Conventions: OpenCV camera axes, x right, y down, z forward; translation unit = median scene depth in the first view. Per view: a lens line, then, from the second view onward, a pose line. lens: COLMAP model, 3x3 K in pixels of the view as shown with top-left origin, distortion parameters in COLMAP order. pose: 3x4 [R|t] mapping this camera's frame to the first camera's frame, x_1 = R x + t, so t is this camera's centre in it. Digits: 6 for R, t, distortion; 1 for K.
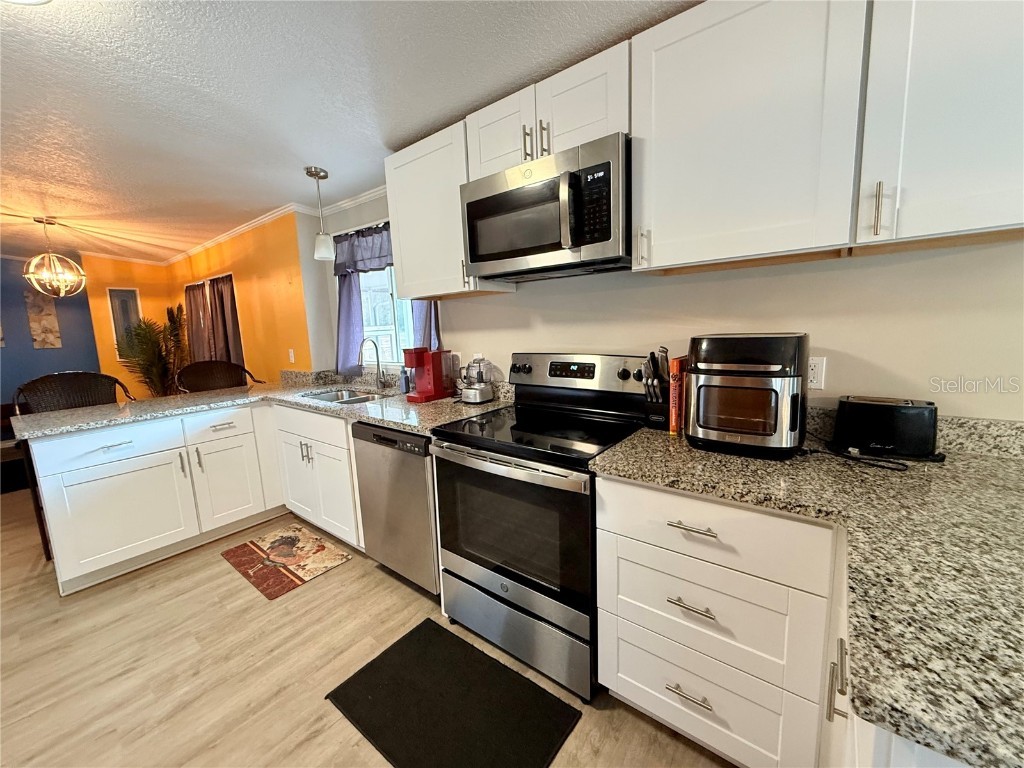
lens RADIAL K [[410.0, 0, 515.9], [0, 410.0, 385.1], [0, 0, 1]] dist [-0.000733, -0.000148]
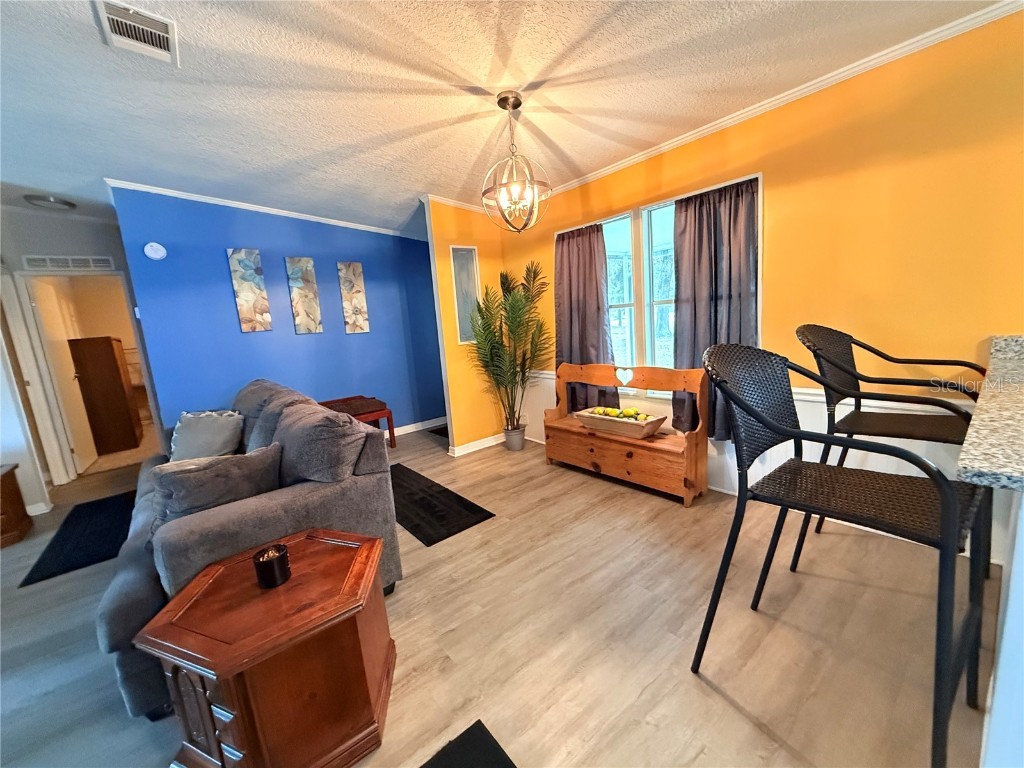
lens RADIAL K [[410.0, 0, 511.4], [0, 410.0, 384.1], [0, 0, 1]] dist [-0.000733, -0.000148]
pose [[0.975822, -0.010460, -0.218315, -1.891755], [0.014359, 0.999764, 0.016282, 0.005237], [0.218093, -0.019023, 0.975743, 0.765614]]
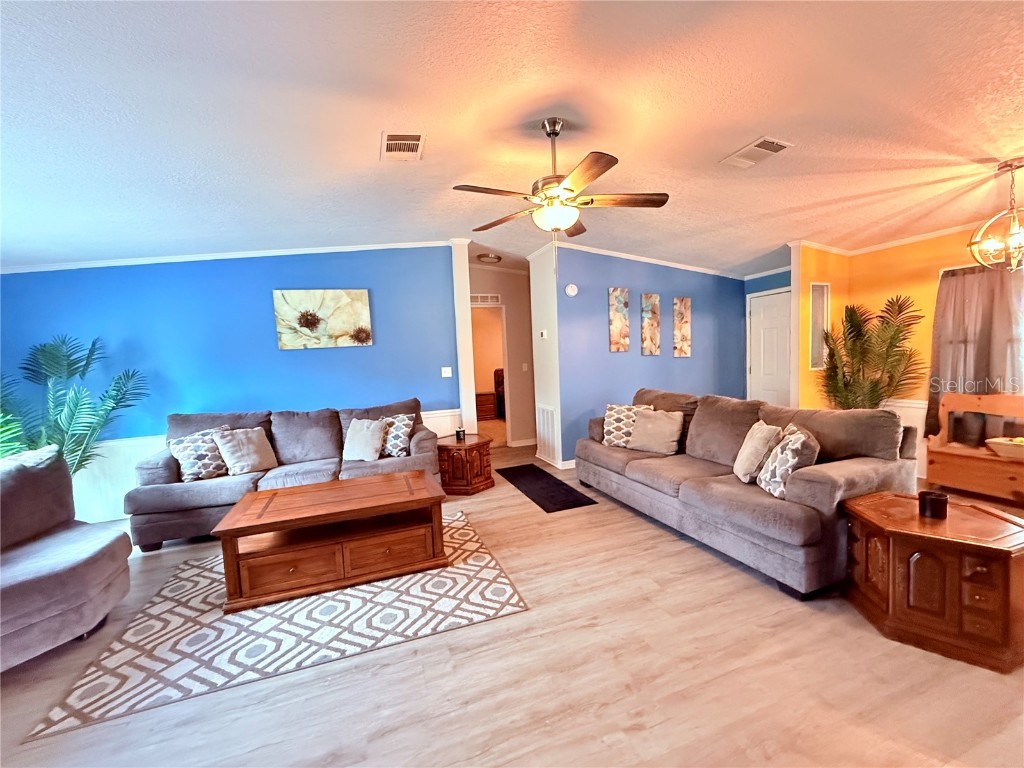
lens RADIAL K [[410.0, 0, 506.1], [0, 410.0, 378.2], [0, 0, 1]] dist [-0.000733, -0.000148]
pose [[0.853931, 0.023437, -0.519859, -2.818576], [-0.071946, 0.994709, -0.073335, 0.163892], [0.515390, 0.100025, 0.851098, -0.047338]]
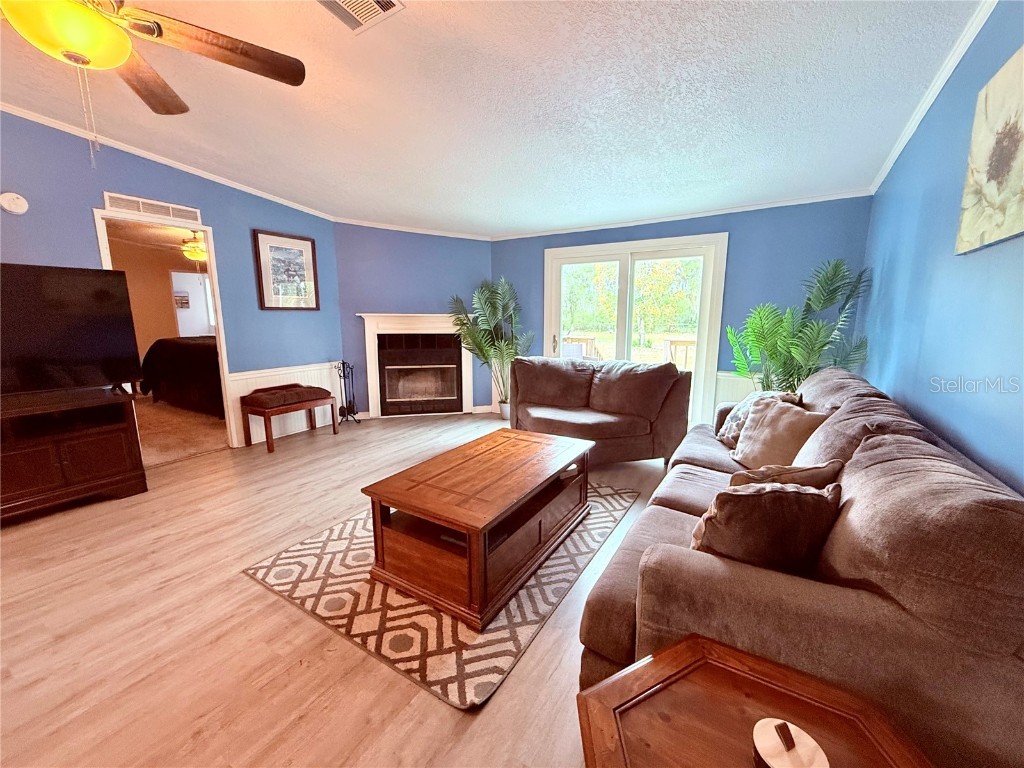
lens RADIAL K [[410.0, 0, 509.9], [0, 410.0, 384.5], [0, 0, 1]] dist [-0.000733, -0.000148]
pose [[-0.991336, 0.063277, -0.115101, -3.997272], [0.022195, 0.944408, 0.328027, -0.119268], [0.129458, 0.322630, -0.937630, 2.048451]]
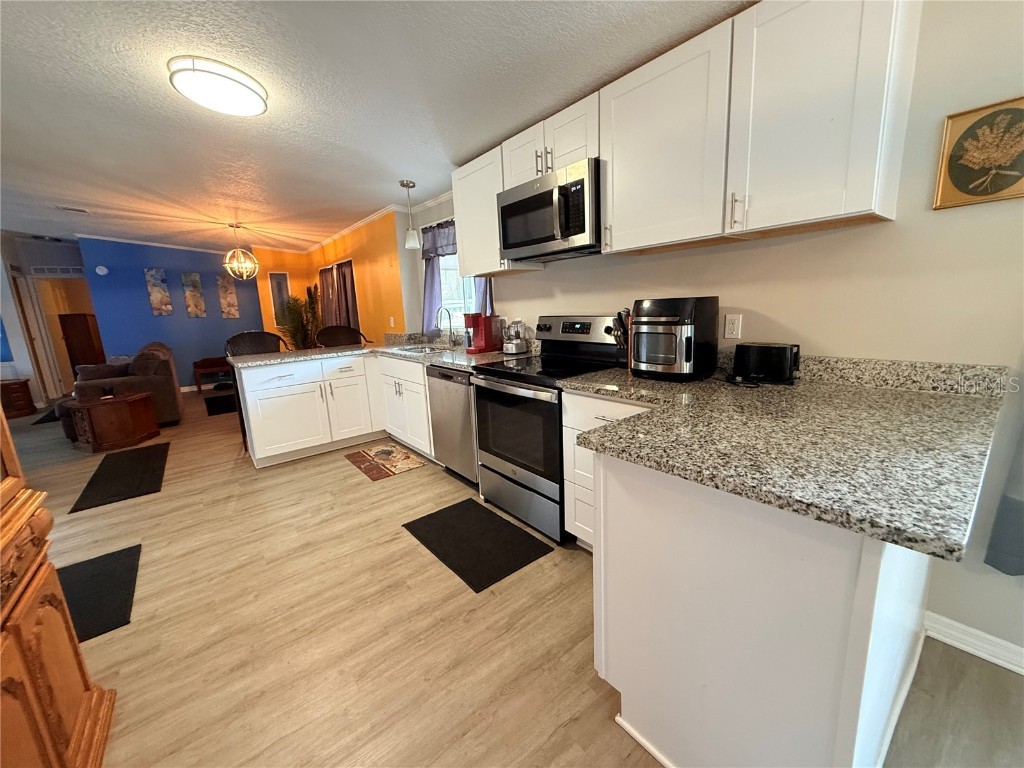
lens RADIAL K [[410.0, 0, 516.0], [0, 410.0, 383.3], [0, 0, 1]] dist [-0.000733, -0.000148]
pose [[0.974839, 0.037762, -0.219690, 0.240467], [-0.026254, 0.998137, 0.055072, 0.074330], [0.221360, -0.047918, 0.974014, -0.352962]]
